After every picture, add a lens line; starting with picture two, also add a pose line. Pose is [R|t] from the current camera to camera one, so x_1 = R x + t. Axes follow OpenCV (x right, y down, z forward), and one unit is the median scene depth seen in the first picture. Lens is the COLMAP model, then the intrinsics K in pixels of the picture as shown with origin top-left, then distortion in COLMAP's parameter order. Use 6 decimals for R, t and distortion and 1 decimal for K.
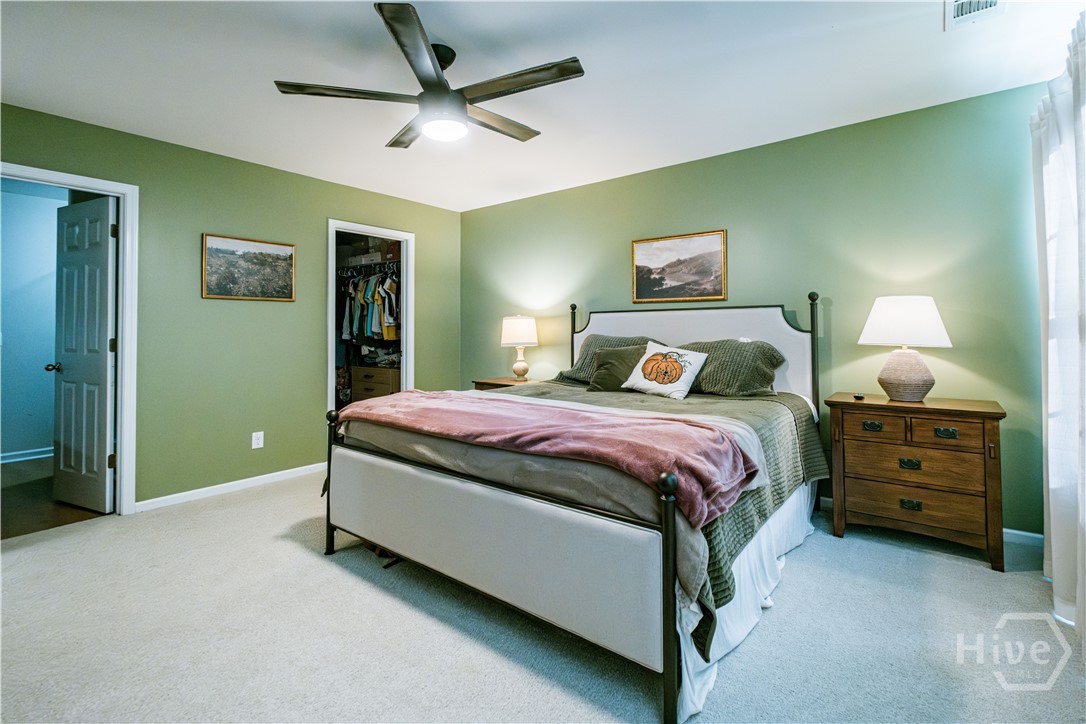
lens RADIAL K [[479.1, 0, 572.6], [0, 479.1, 324.0], [0, 0, 1]] dist [0.001979, 0.000013]
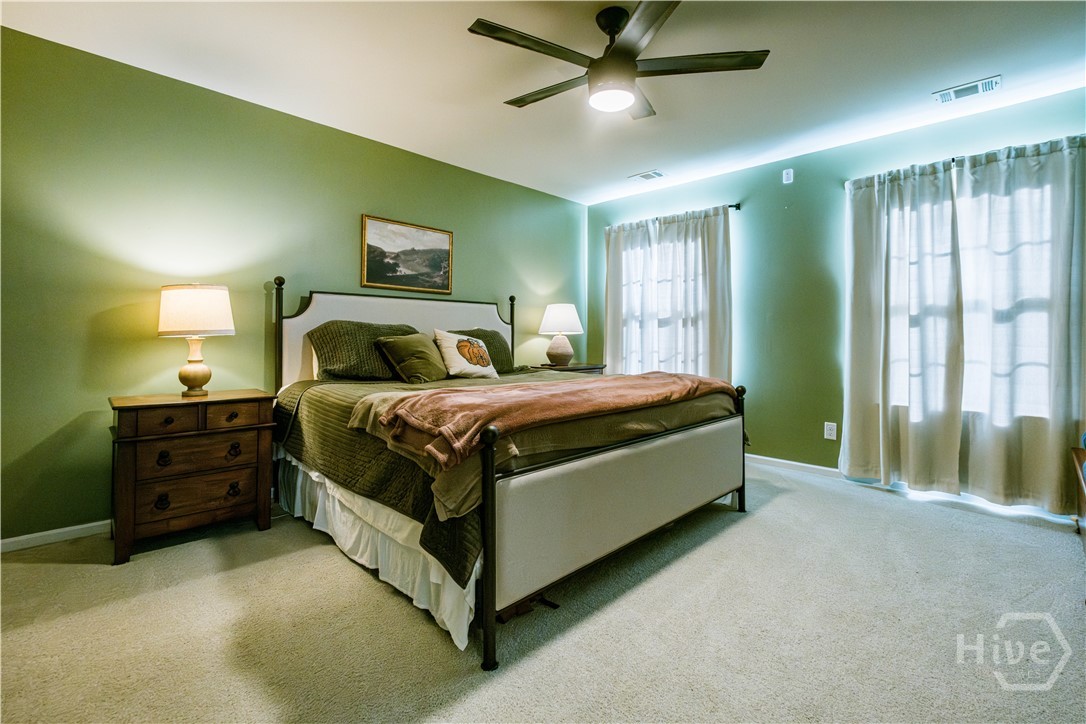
lens RADIAL K [[479.1, 0, 554.5], [0, 479.1, 334.3], [0, 0, 1]] dist [0.001979, 0.000013]
pose [[0.142805, 0.009136, 0.989709, -0.725301], [-0.018730, 0.999803, -0.006527, 0.045035], [-0.989574, -0.017606, 0.142948, 0.561348]]
